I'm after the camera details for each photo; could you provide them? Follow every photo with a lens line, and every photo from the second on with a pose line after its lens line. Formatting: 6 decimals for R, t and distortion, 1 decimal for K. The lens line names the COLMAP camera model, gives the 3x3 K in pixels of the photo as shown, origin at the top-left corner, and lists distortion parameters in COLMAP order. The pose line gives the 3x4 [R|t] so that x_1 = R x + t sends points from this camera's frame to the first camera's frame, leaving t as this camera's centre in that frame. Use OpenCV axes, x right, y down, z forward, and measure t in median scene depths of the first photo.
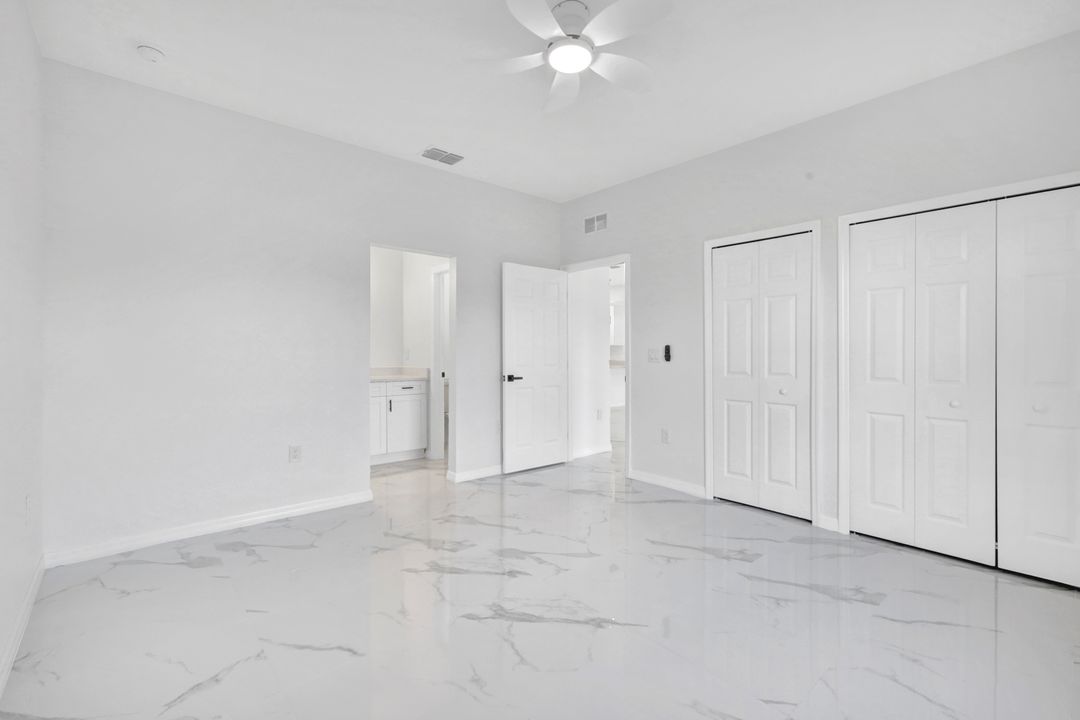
lens RADIAL K [[479.6, 0, 538.1], [0, 479.6, 355.0], [0, 0, 1]] dist [-0.000821, -0.000210]
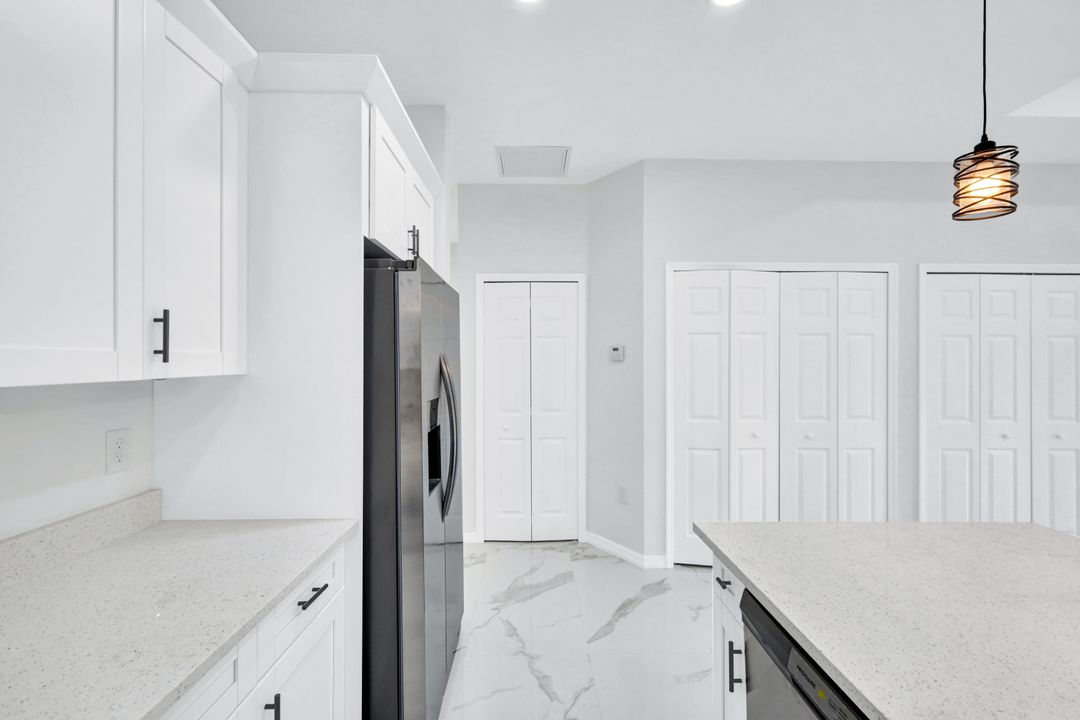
lens RADIAL K [[479.6, 0, 538.1], [0, 479.6, 355.0], [0, 0, 1]] dist [-0.000821, -0.000210]
pose [[0.651480, 0.056021, 0.756595, -0.540224], [0.014698, 0.996151, -0.086415, -0.009082], [-0.758523, 0.067418, 0.648149, 0.727222]]
